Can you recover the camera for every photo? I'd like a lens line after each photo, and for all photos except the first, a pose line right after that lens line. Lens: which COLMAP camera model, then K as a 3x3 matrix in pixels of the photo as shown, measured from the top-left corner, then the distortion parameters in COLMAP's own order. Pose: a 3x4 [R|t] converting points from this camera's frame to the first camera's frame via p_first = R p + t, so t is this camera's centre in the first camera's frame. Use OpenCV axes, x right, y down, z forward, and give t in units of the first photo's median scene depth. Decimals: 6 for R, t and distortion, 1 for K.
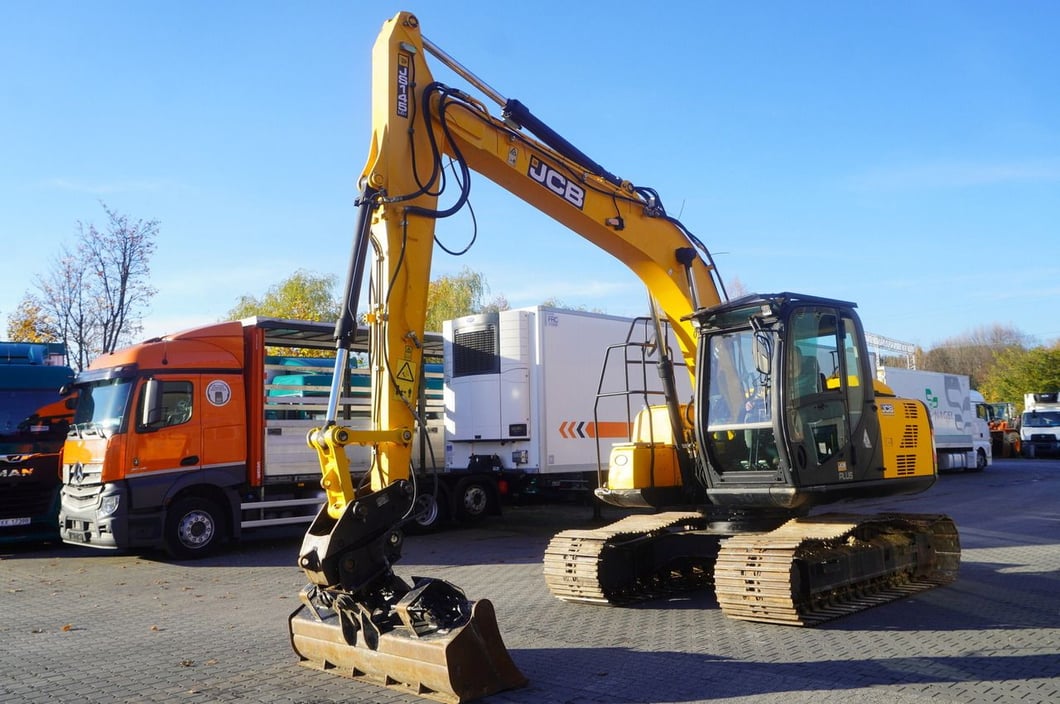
lens RADIAL K [[916.0, 0, 525.9], [0, 916.0, 346.4], [0, 0, 1]] dist [0.008220, 0.007442]
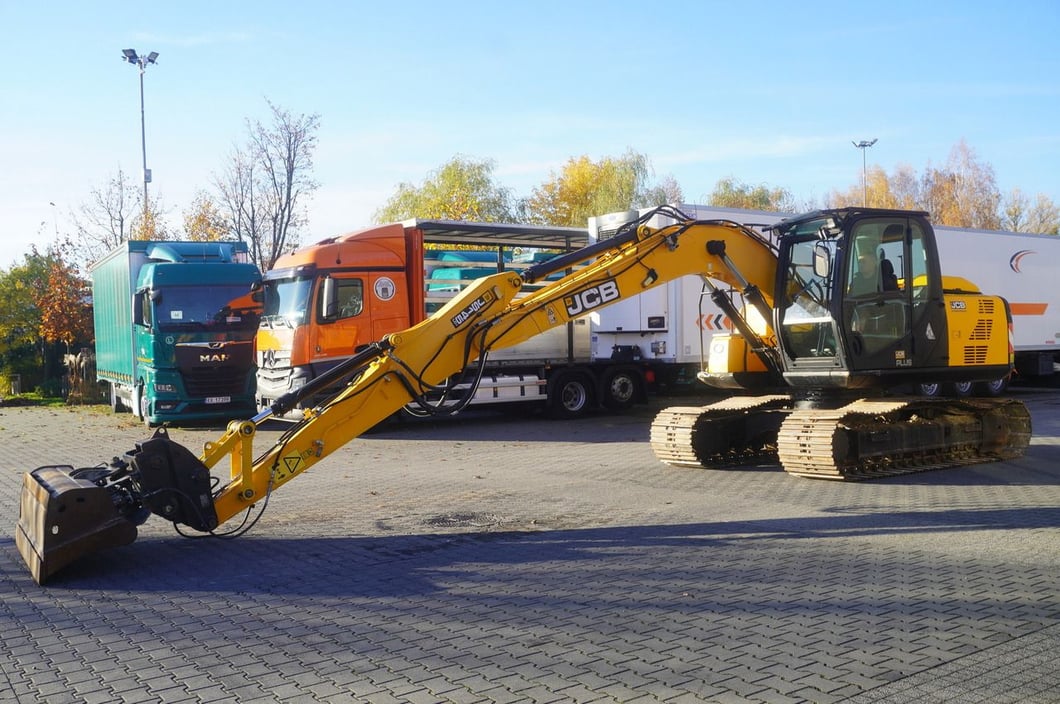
lens RADIAL K [[1050.6, 0, 530.0], [0, 1050.6, 352.0], [0, 0, 1]] dist [0.010163, 0.001614]
pose [[0.983981, 0.007387, -0.178121, 0.067781], [0.014212, 0.992710, 0.119684, -0.023078], [0.177707, -0.120298, 0.976703, -0.228123]]
